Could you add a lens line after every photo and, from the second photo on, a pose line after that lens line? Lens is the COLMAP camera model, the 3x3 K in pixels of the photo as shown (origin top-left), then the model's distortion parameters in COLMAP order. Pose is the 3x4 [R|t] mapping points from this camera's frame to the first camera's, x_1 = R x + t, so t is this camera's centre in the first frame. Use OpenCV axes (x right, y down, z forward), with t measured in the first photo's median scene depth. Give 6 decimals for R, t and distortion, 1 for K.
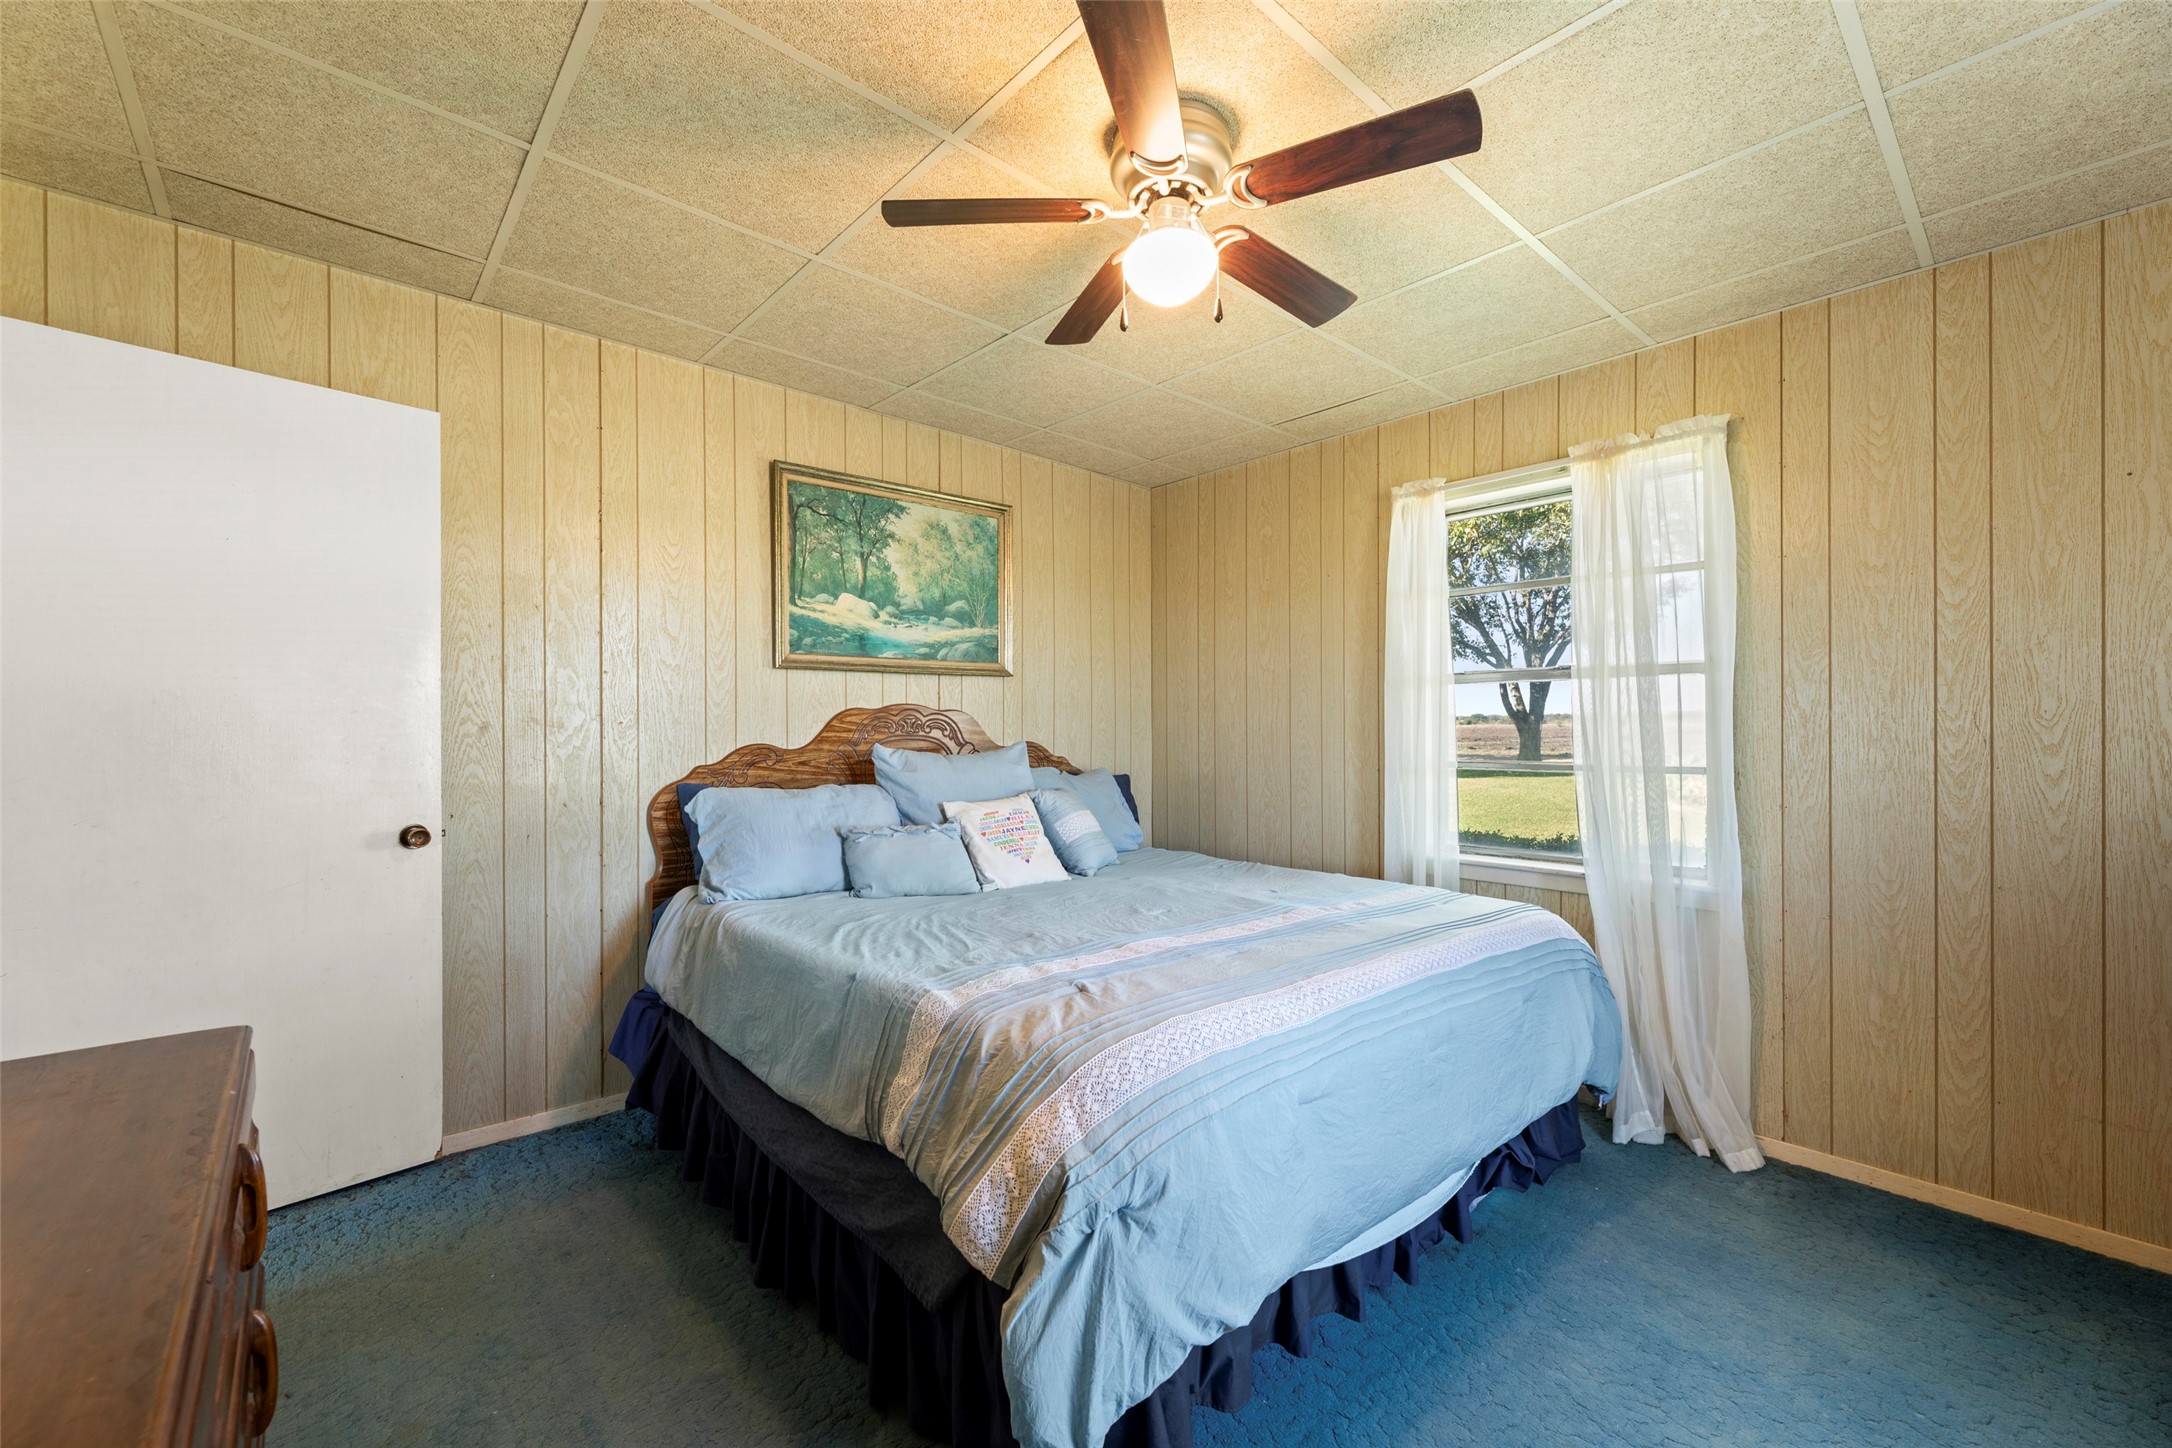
lens RADIAL K [[876.7, 0, 1074.1], [0, 876.7, 728.2], [0, 0, 1]] dist [-0.000726, -0.000202]
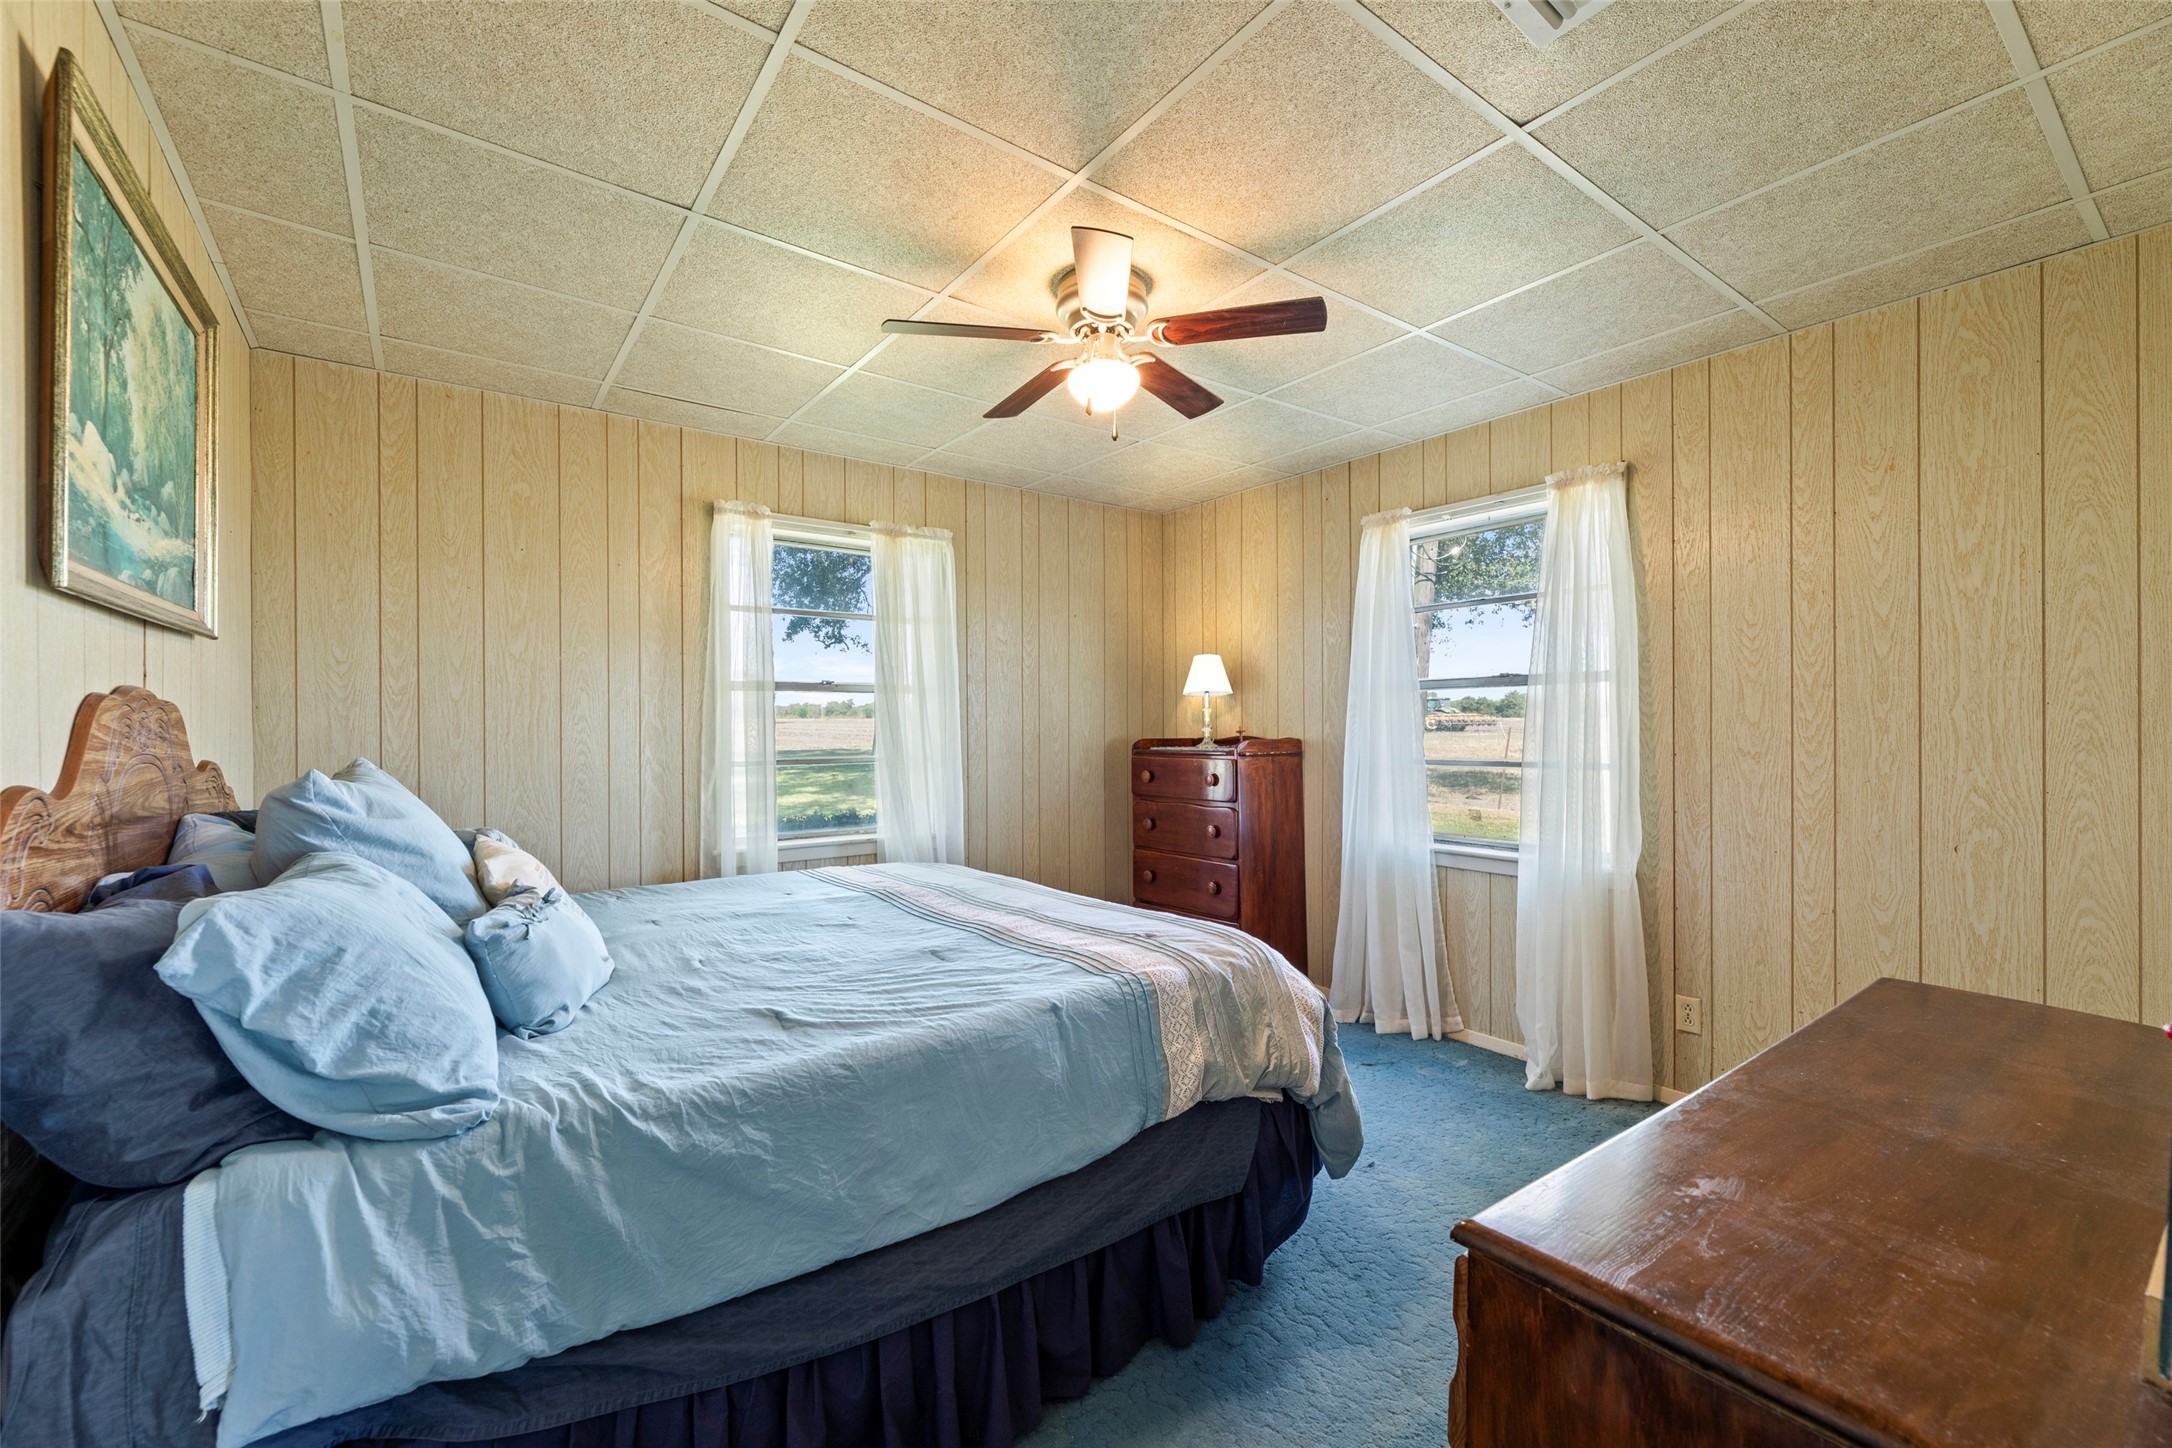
lens RADIAL K [[876.7, 0, 1077.0], [0, 876.7, 724.1], [0, 0, 1]] dist [-0.000726, -0.000202]
pose [[0.093658, 0.000544, 0.995604, -0.627139], [0.001802, 0.999998, -0.000716, -0.006773], [-0.995603, 0.001861, 0.093656, 0.478873]]
